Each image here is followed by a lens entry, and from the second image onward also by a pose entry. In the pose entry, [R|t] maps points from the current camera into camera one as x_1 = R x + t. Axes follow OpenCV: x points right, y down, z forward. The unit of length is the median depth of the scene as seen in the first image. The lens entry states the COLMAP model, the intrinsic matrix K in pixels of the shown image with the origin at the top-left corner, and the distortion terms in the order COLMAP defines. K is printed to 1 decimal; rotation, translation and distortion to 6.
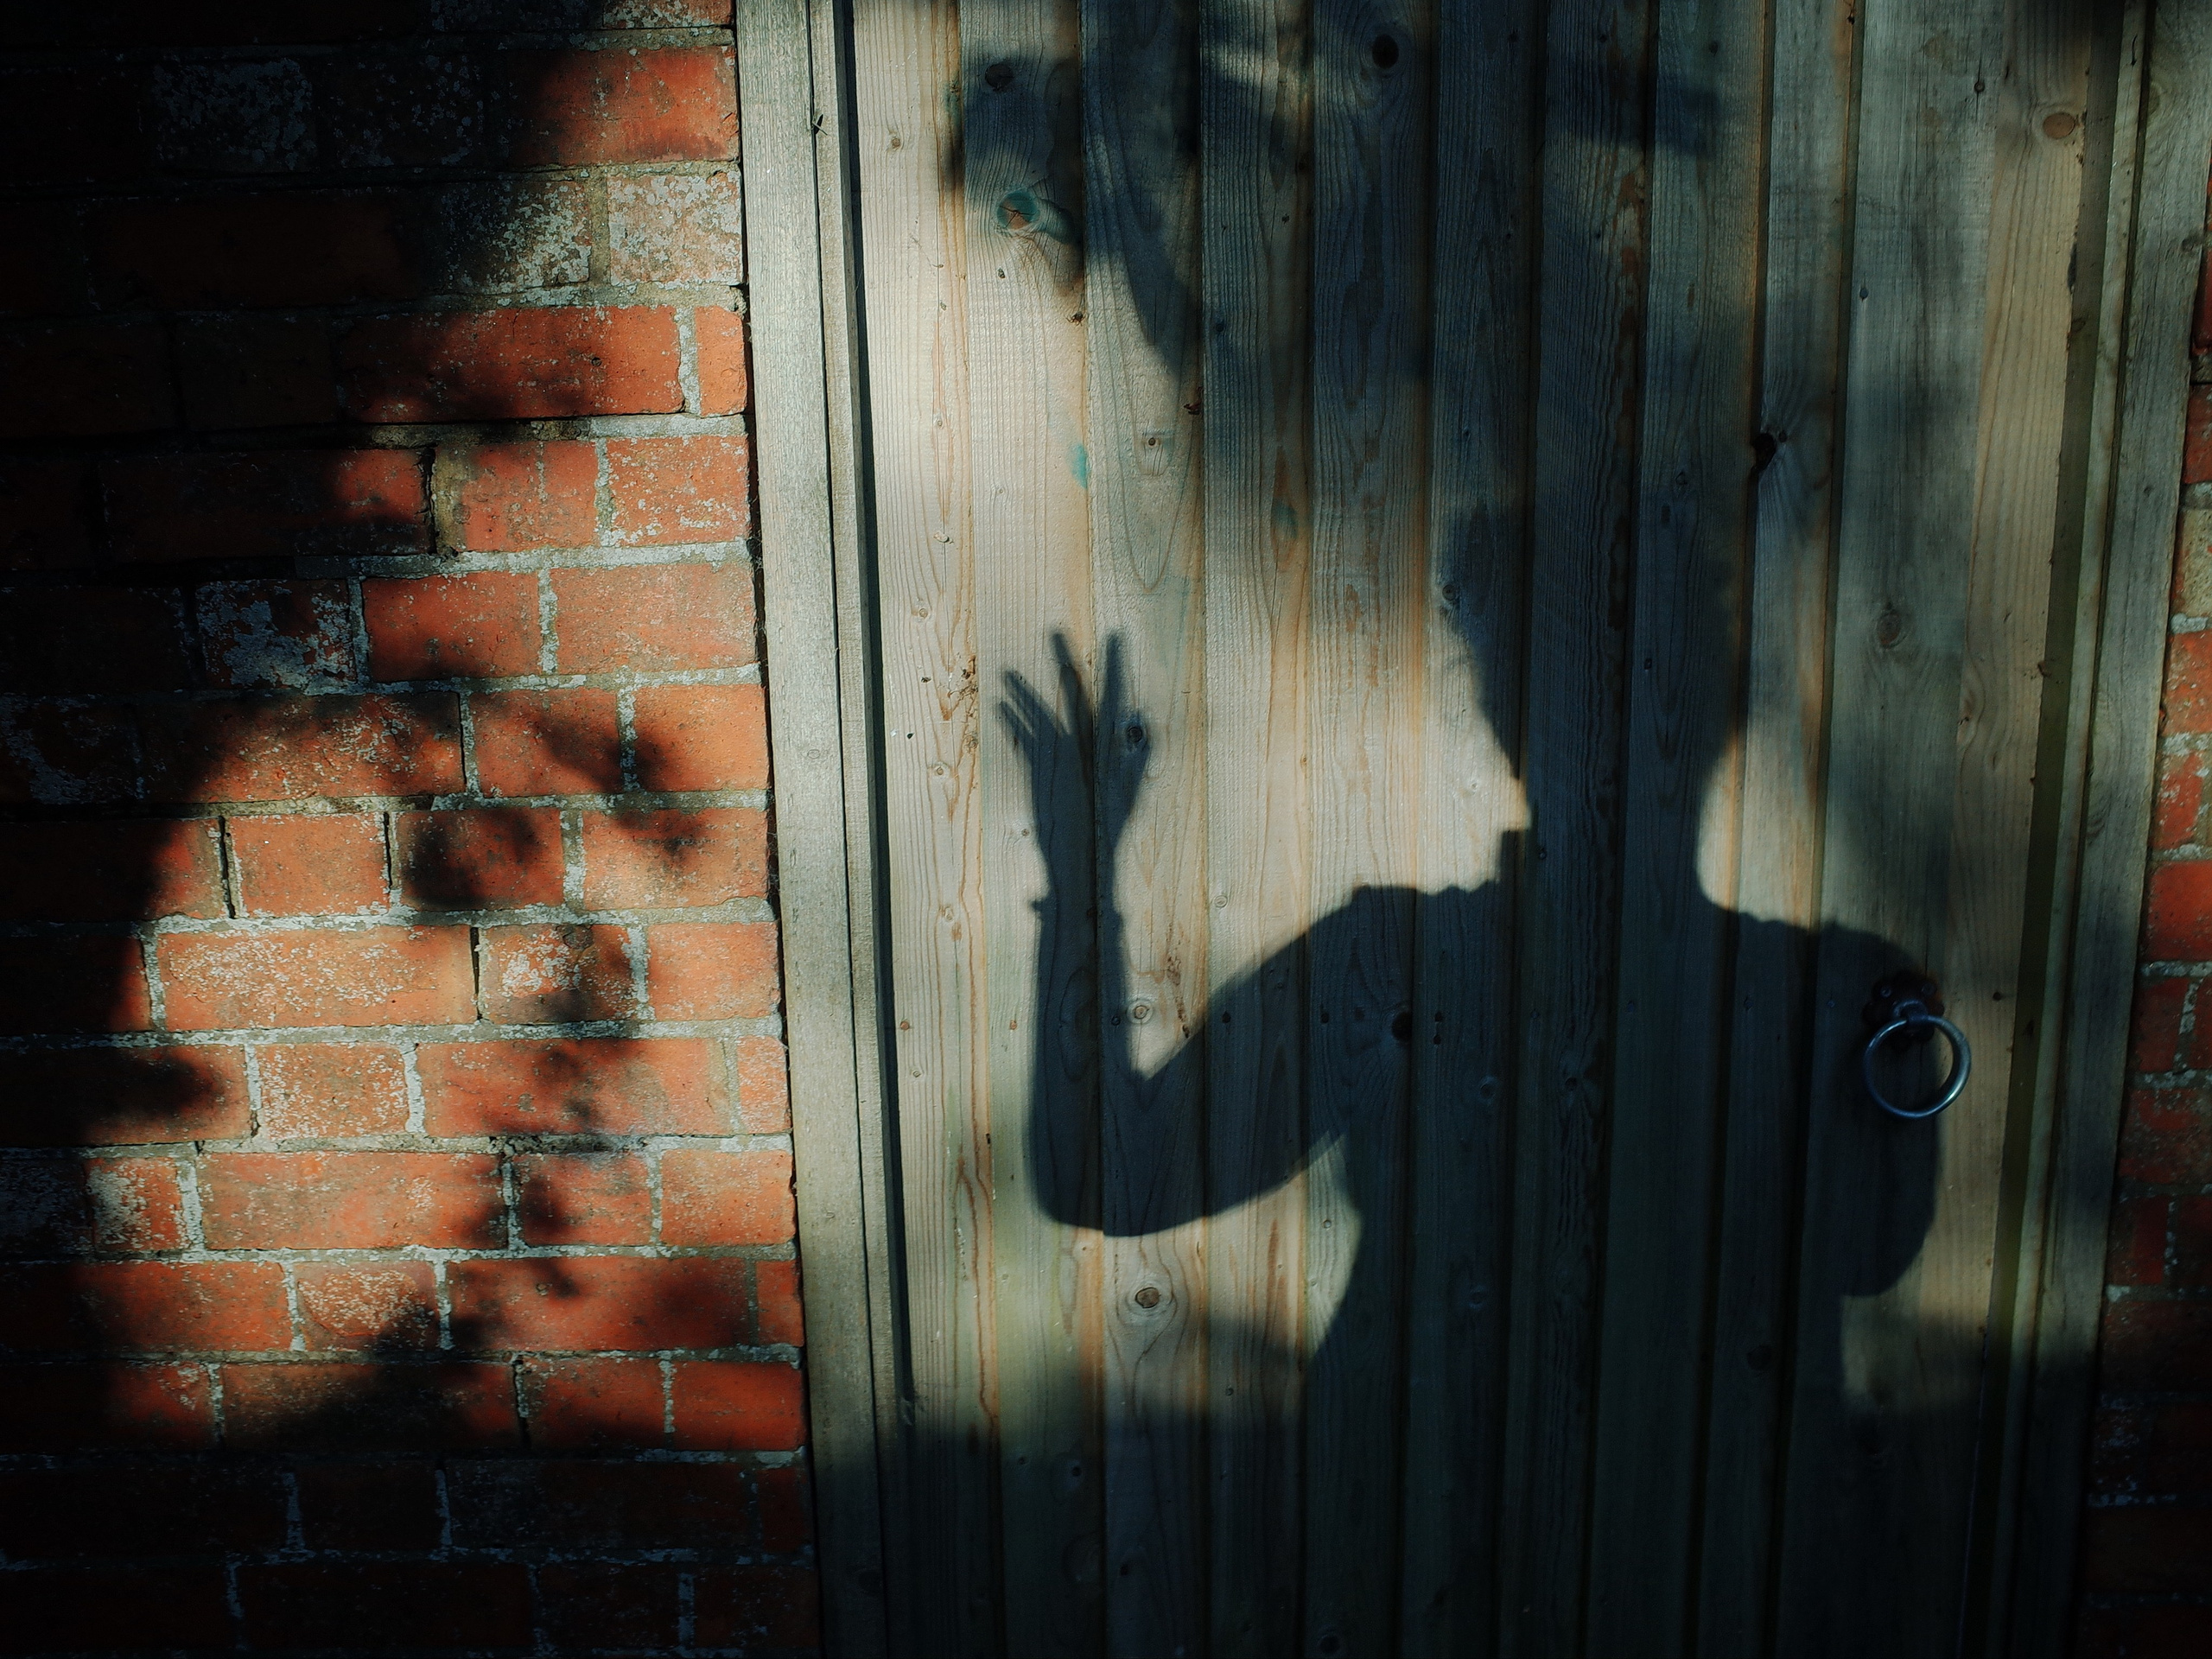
lens RADIAL K [[1973.8, 0, 1106.0], [0, 1973.8, 829.5], [0, 0, 1]] dist [-0.065688, 0.071371]
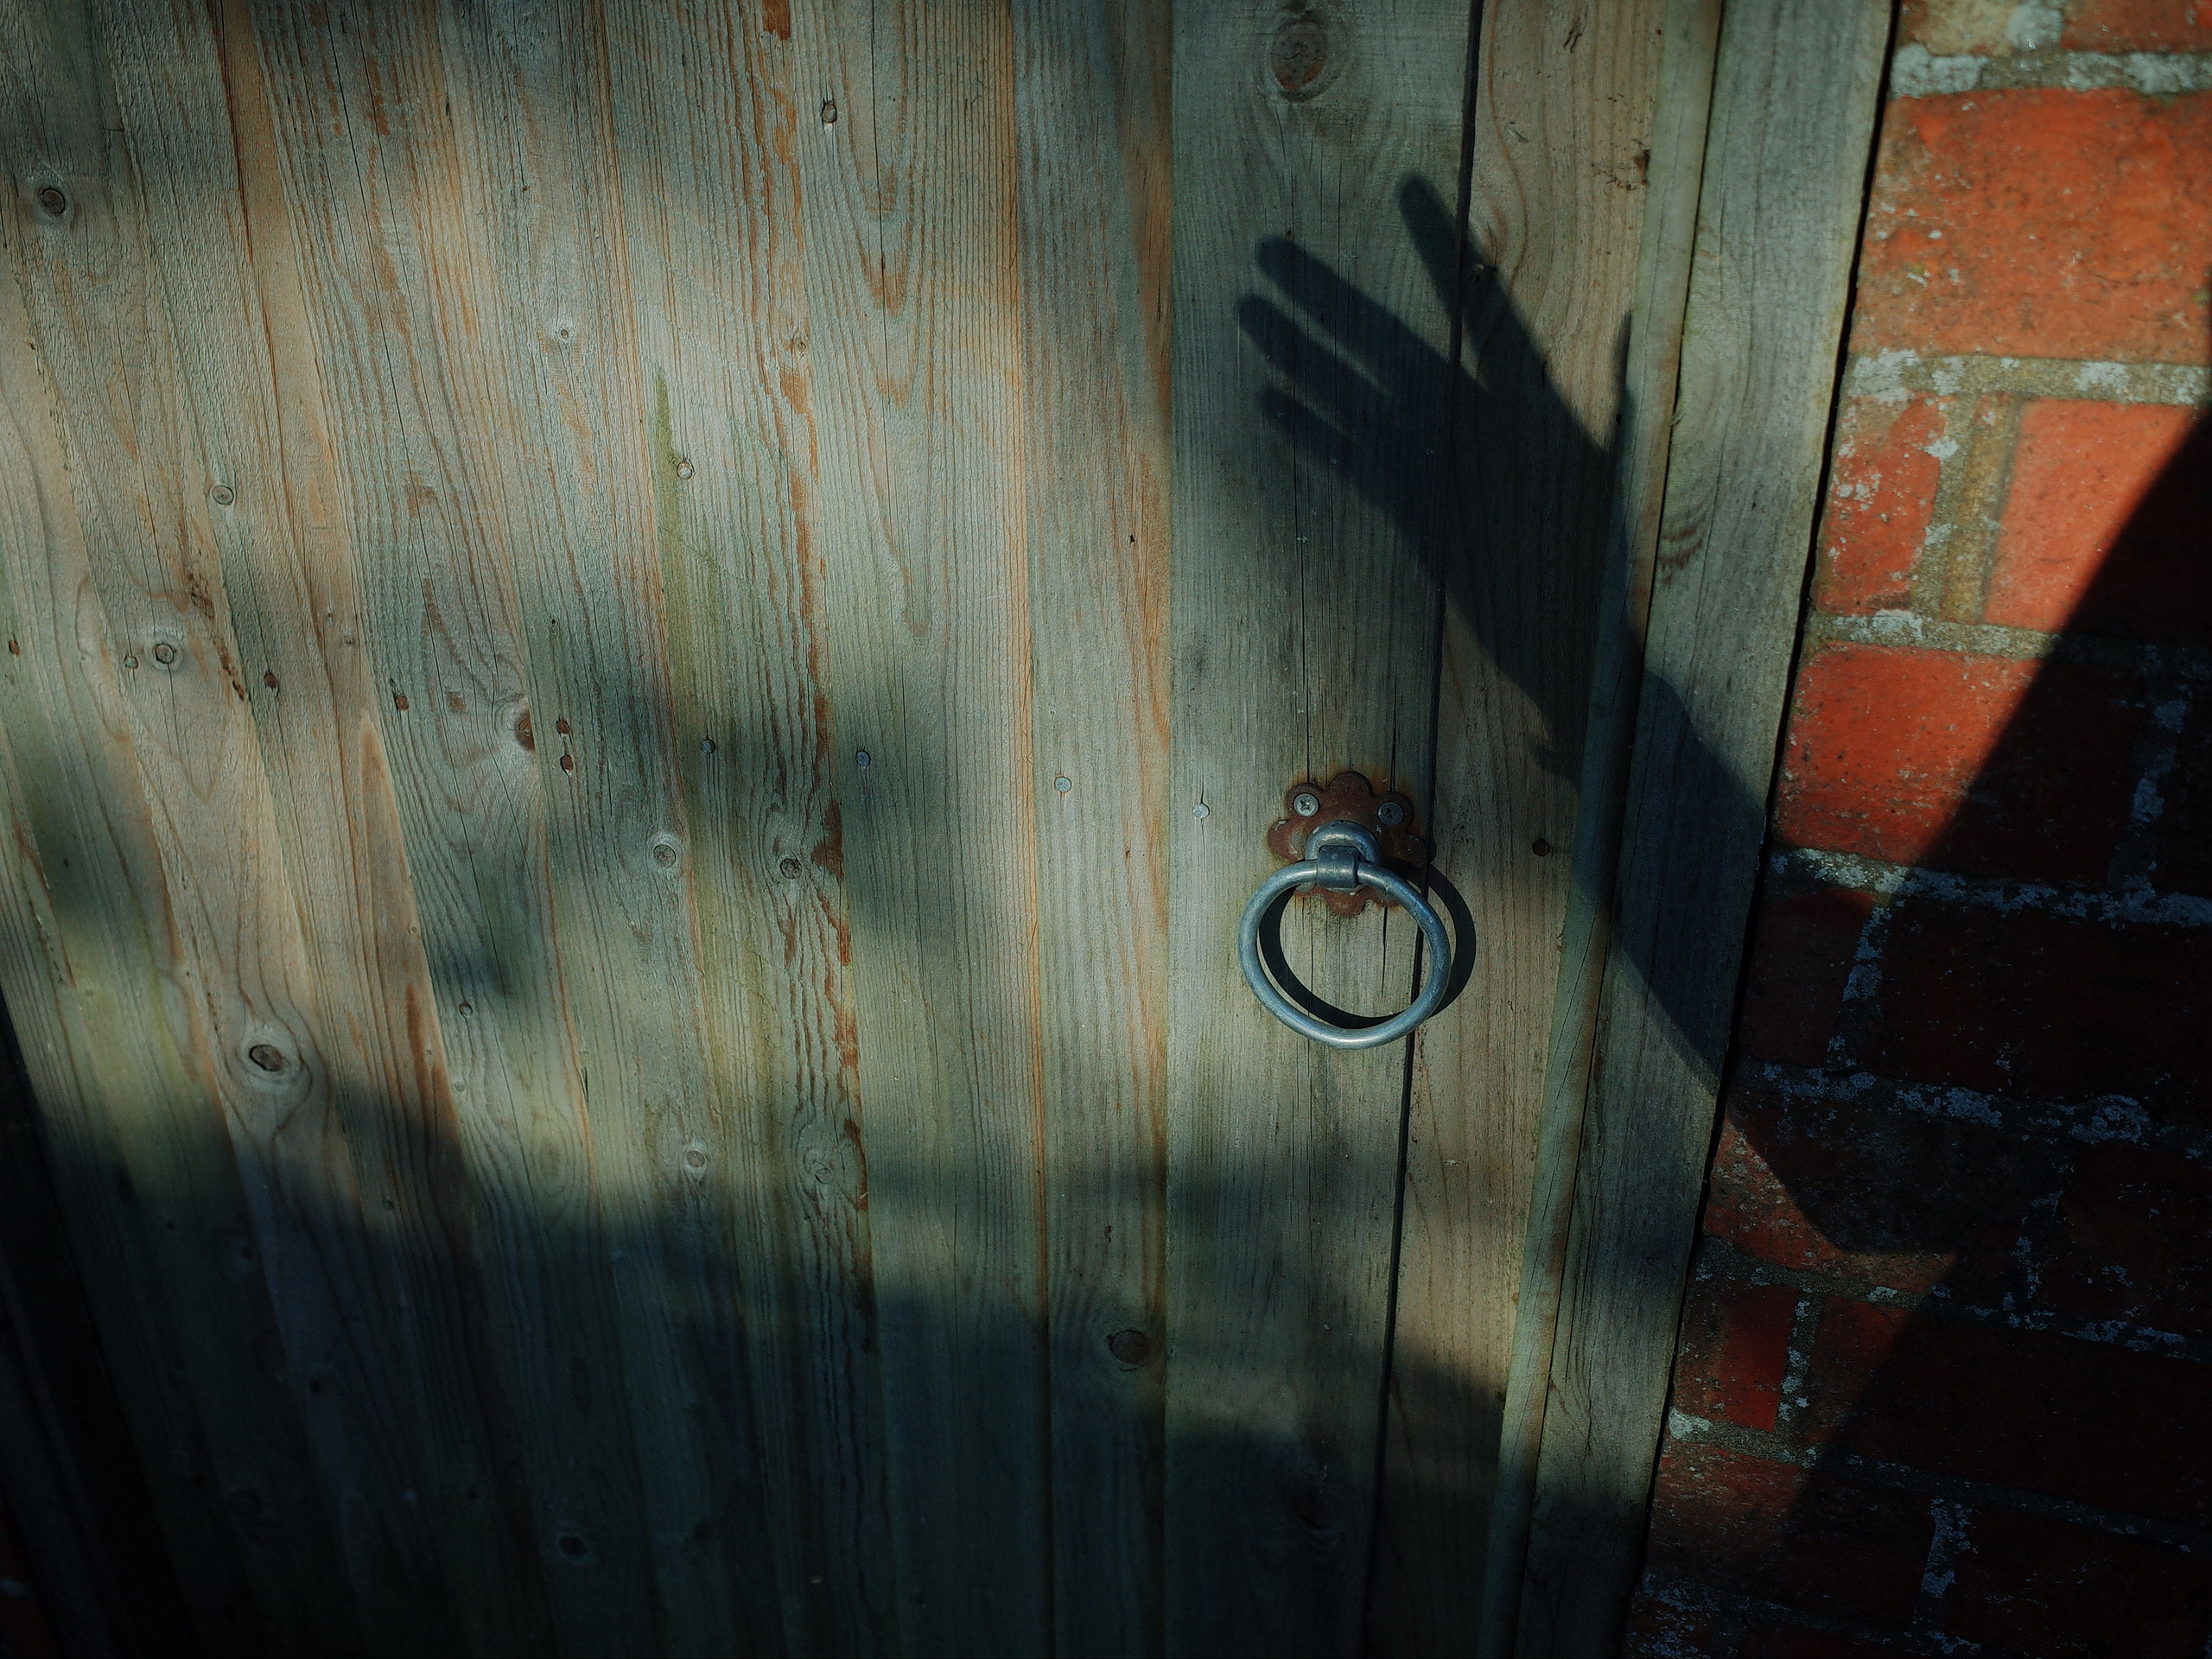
lens RADIAL K [[1973.8, 0, 1106.0], [0, 1973.8, 829.5], [0, 0, 1]] dist [-0.065688, 0.071371]
pose [[0.944823, 0.156589, -0.287730, 0.509826], [-0.073567, 0.957343, 0.279432, -0.053352], [0.319212, -0.242846, 0.916040, 0.516682]]
